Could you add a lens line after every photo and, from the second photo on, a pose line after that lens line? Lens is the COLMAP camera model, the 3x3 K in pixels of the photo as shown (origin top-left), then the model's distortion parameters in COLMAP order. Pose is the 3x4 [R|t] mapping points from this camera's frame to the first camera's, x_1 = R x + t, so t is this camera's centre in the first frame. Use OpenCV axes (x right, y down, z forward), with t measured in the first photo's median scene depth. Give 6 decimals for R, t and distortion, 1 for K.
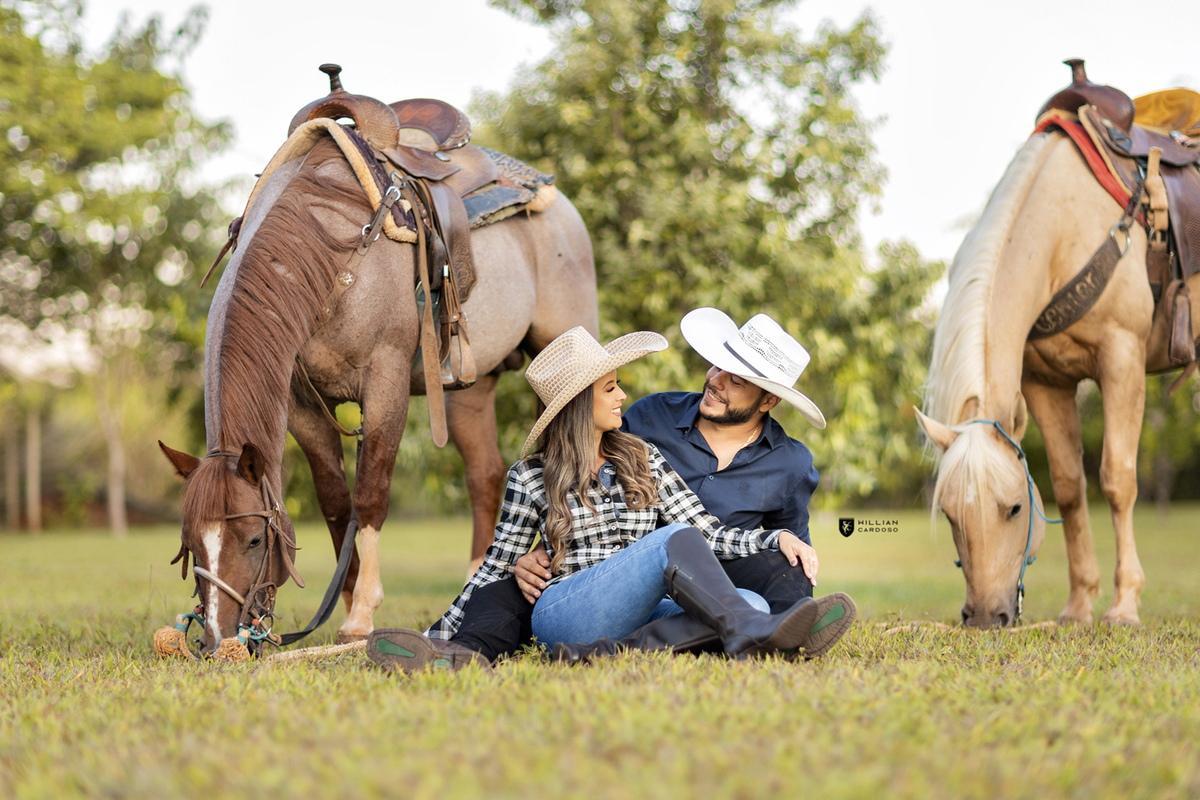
lens RADIAL K [[2734.0, 0, 600.0], [0, 2734.0, 400.0], [0, 0, 1]] dist [0.042620, 0.224047]
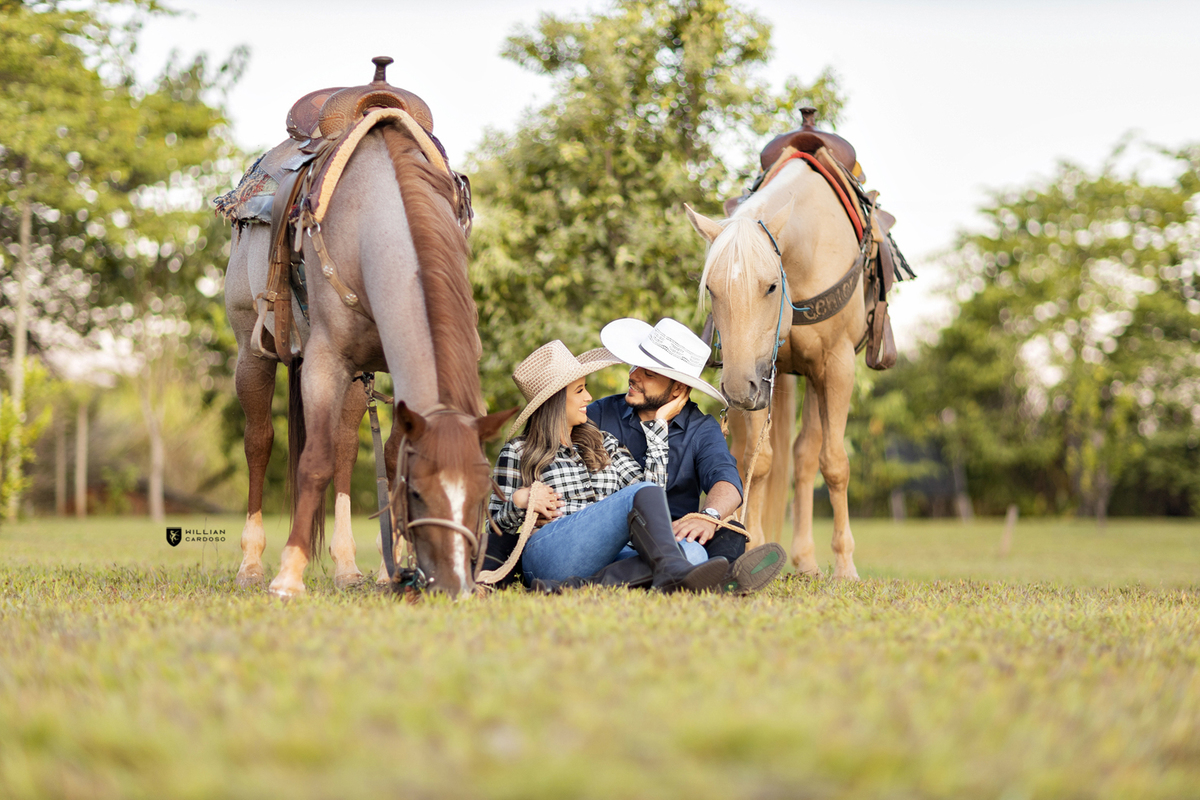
lens RADIAL K [[2734.0, 0, 600.0], [0, 2734.0, 400.0], [0, 0, 1]] dist [0.042620, 0.224047]
pose [[0.999697, 0.023957, -0.005727, 0.011557], [-0.024024, 0.999639, -0.012010, 0.013379], [0.005437, 0.012144, 0.999911, -0.152206]]
